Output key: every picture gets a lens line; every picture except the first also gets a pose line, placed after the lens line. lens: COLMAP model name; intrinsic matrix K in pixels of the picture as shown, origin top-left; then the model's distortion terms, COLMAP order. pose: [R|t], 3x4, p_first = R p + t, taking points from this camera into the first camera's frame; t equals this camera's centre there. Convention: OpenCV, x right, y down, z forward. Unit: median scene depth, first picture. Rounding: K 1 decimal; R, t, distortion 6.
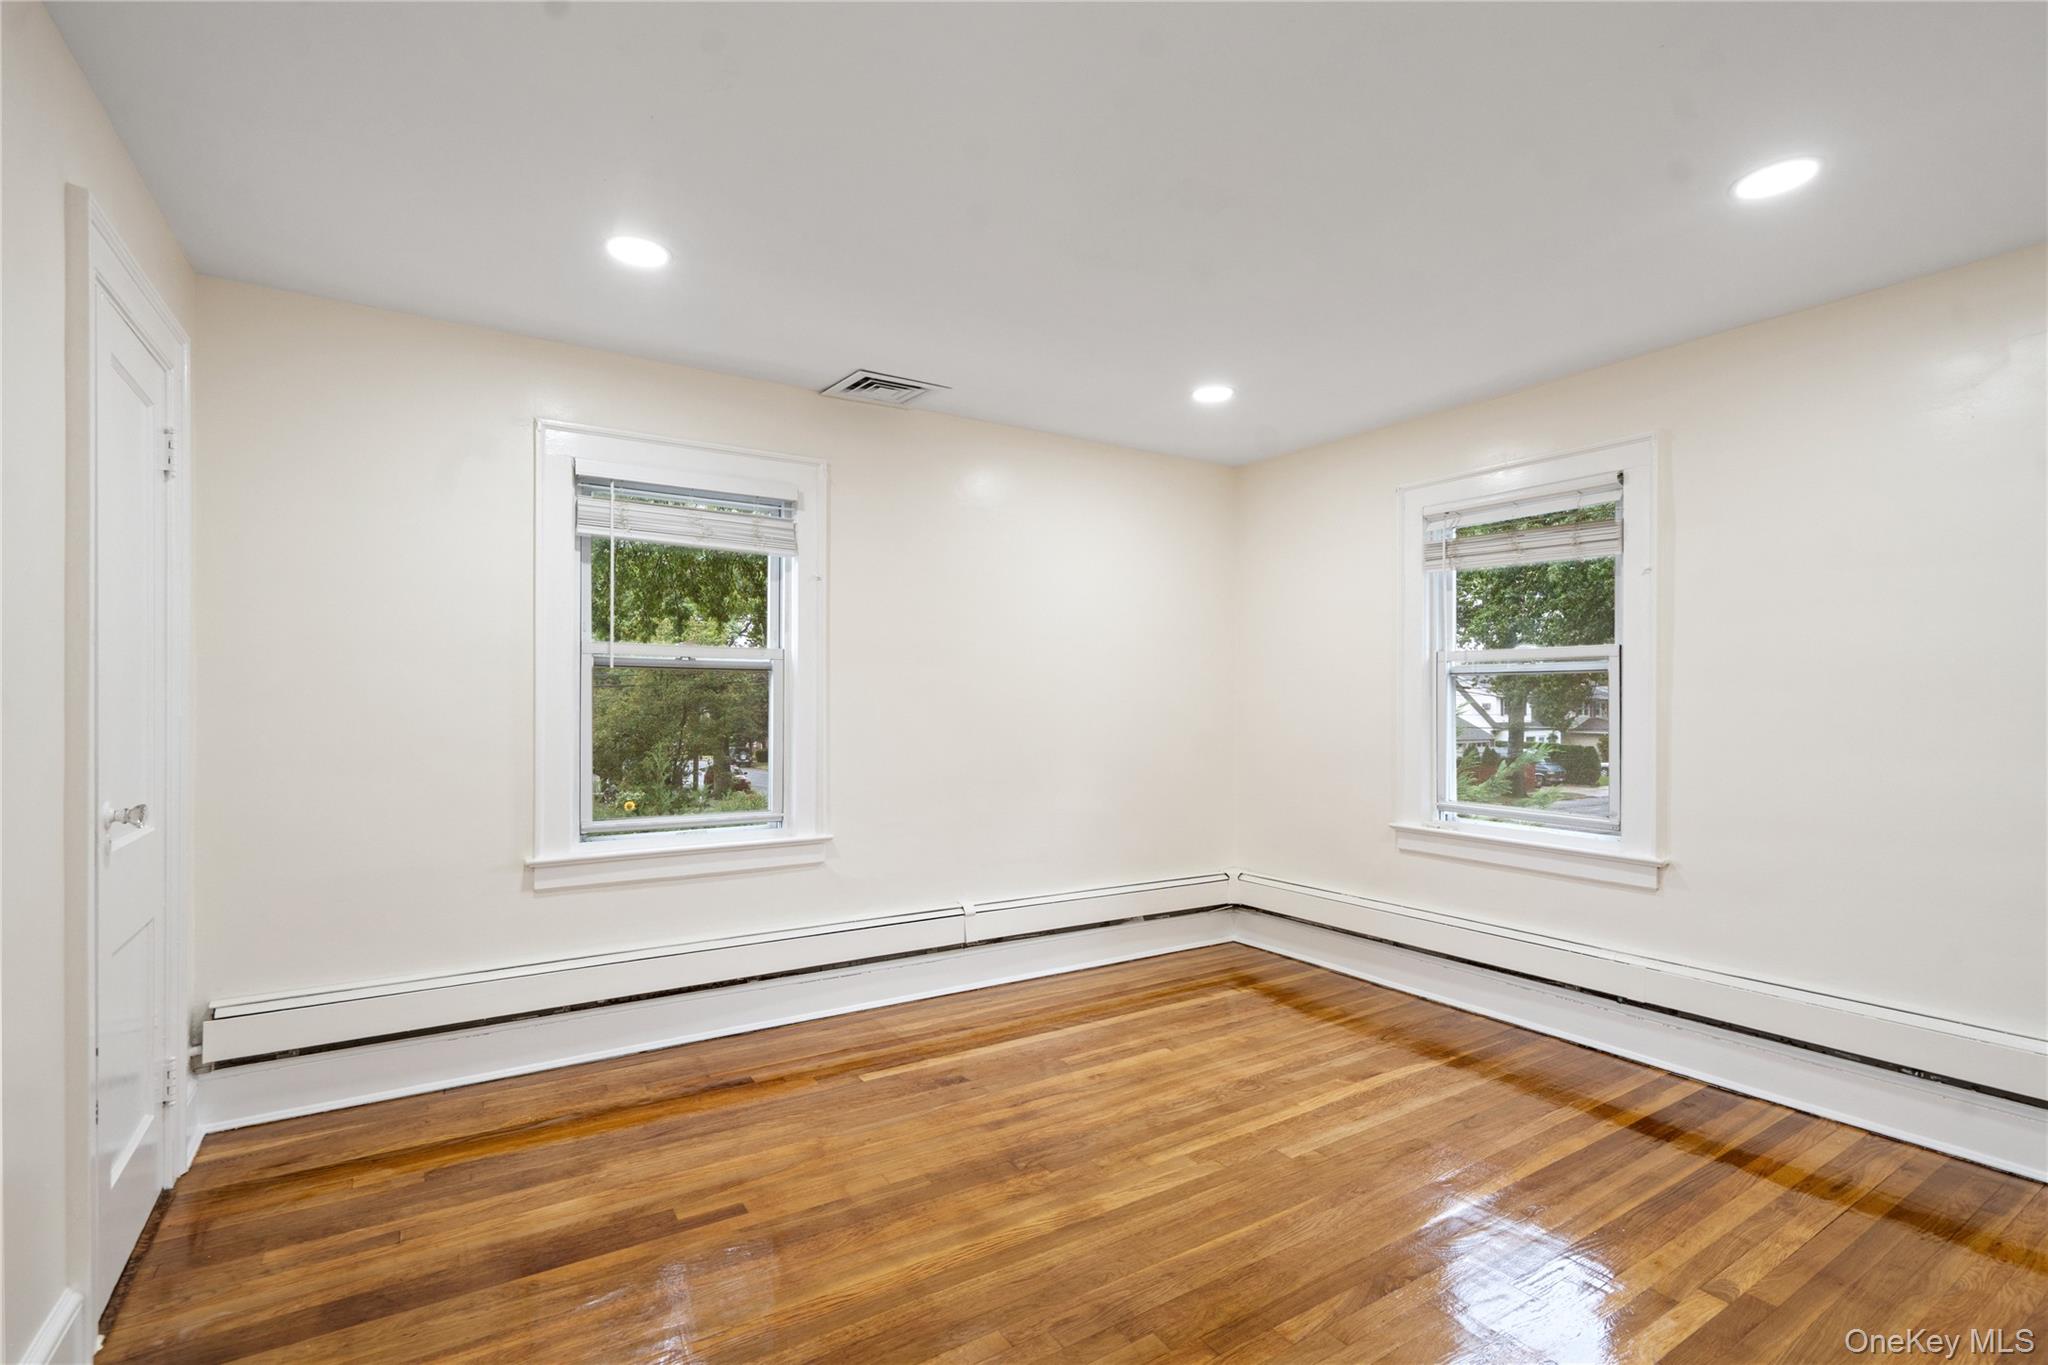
lens RADIAL K [[937.2, 0, 1038.0], [0, 937.2, 689.3], [0, 0, 1]] dist [-0.004690, 0.003933]
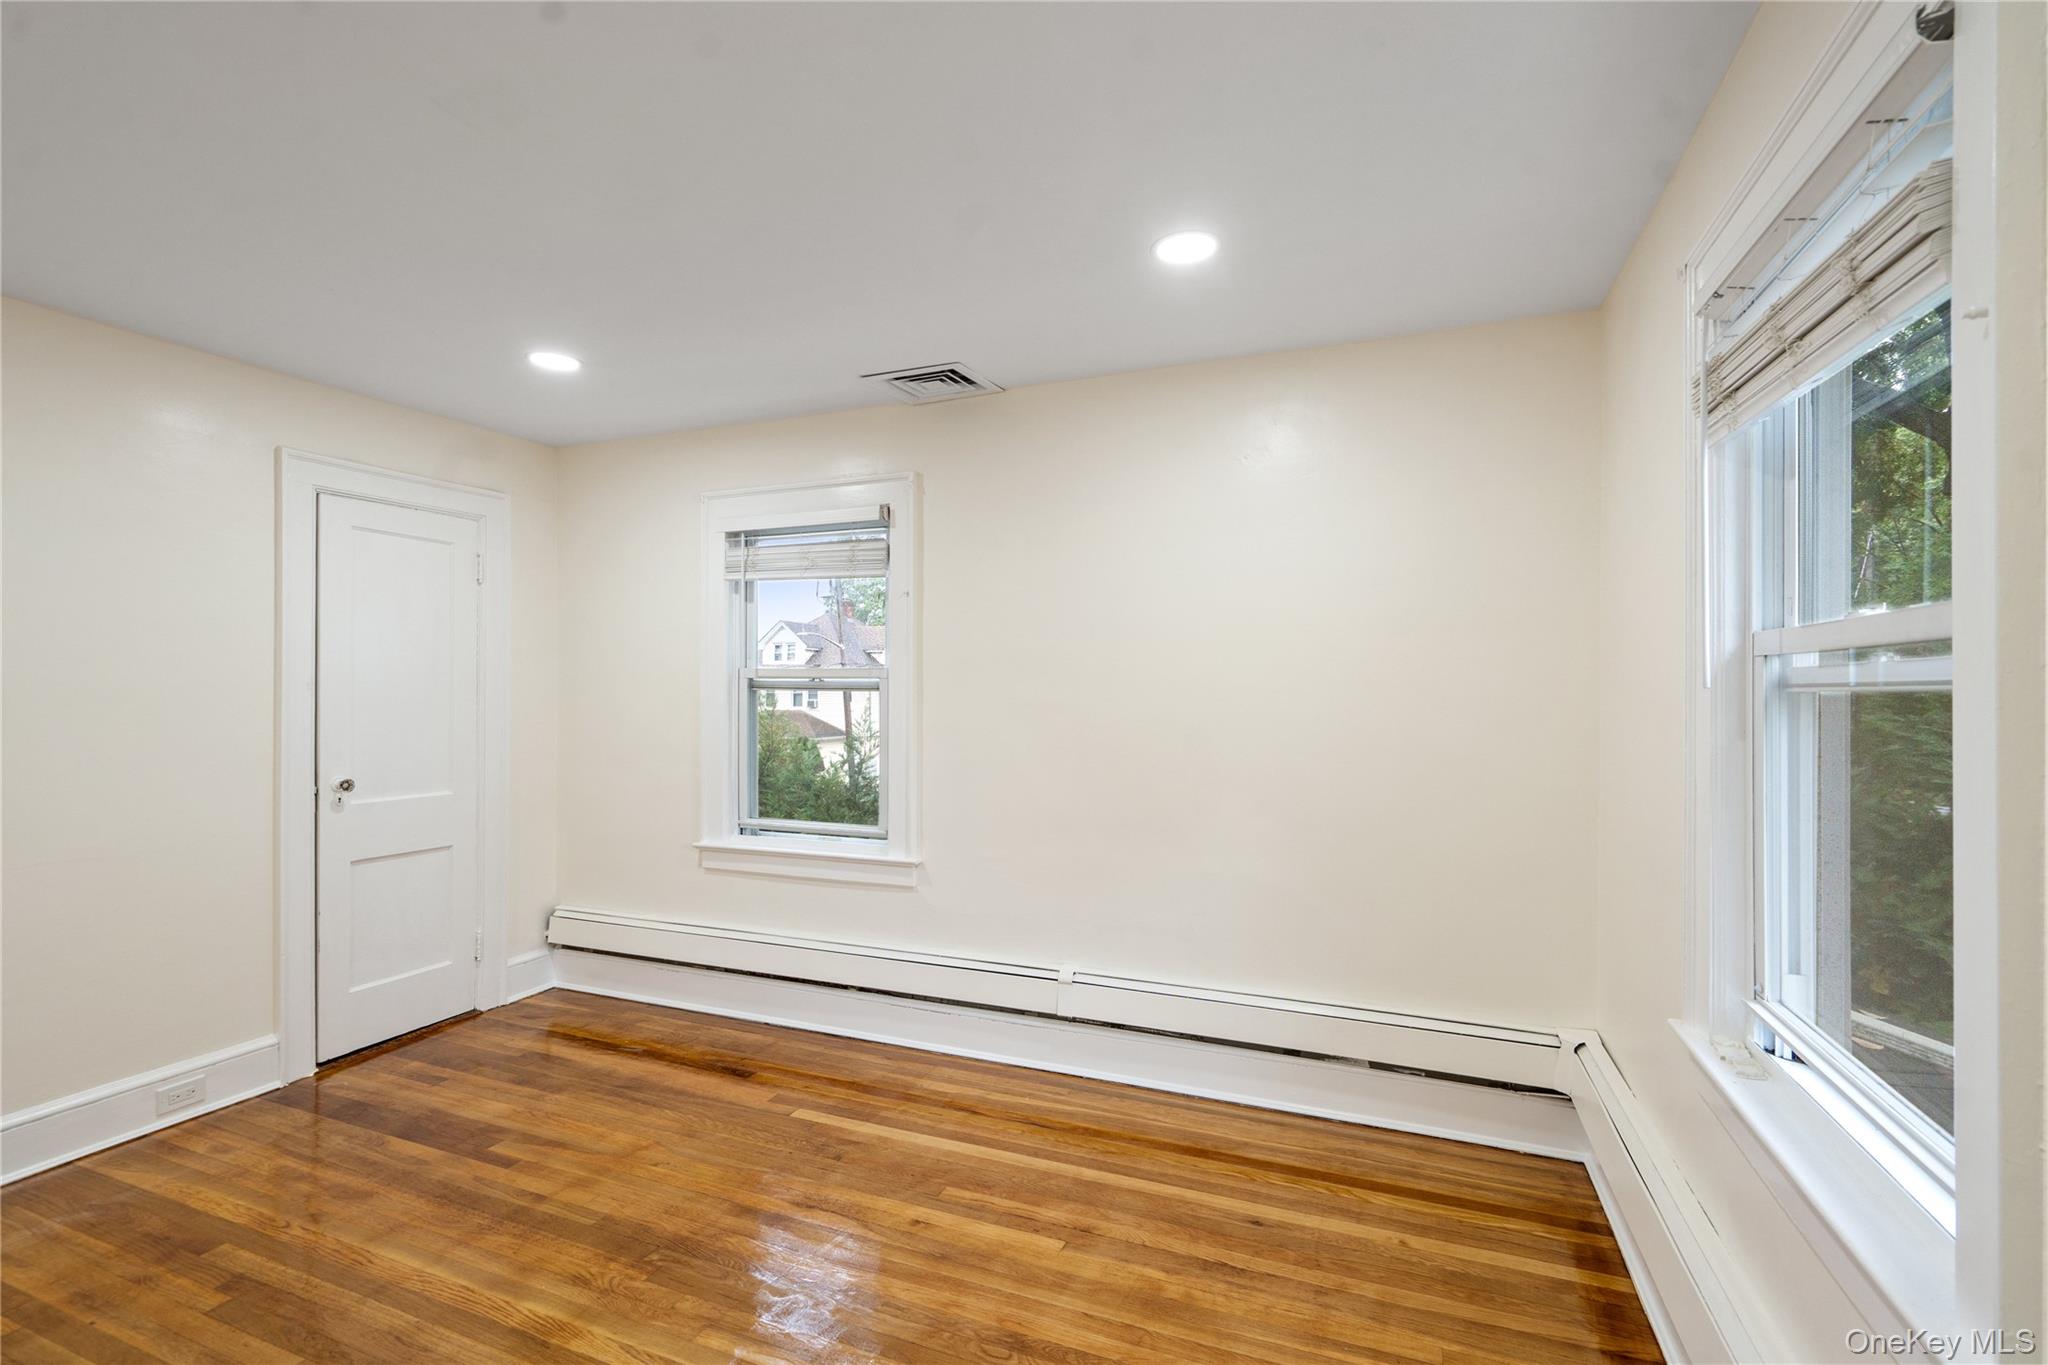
lens RADIAL K [[937.2, 0, 1023.4], [0, 937.2, 686.5], [0, 0, 1]] dist [-0.004690, 0.003933]
pose [[0.565109, -0.007163, -0.824985, 0.727779], [0.008846, 0.999957, -0.002622, -0.021573], [0.824969, -0.005816, 0.565149, 0.628674]]
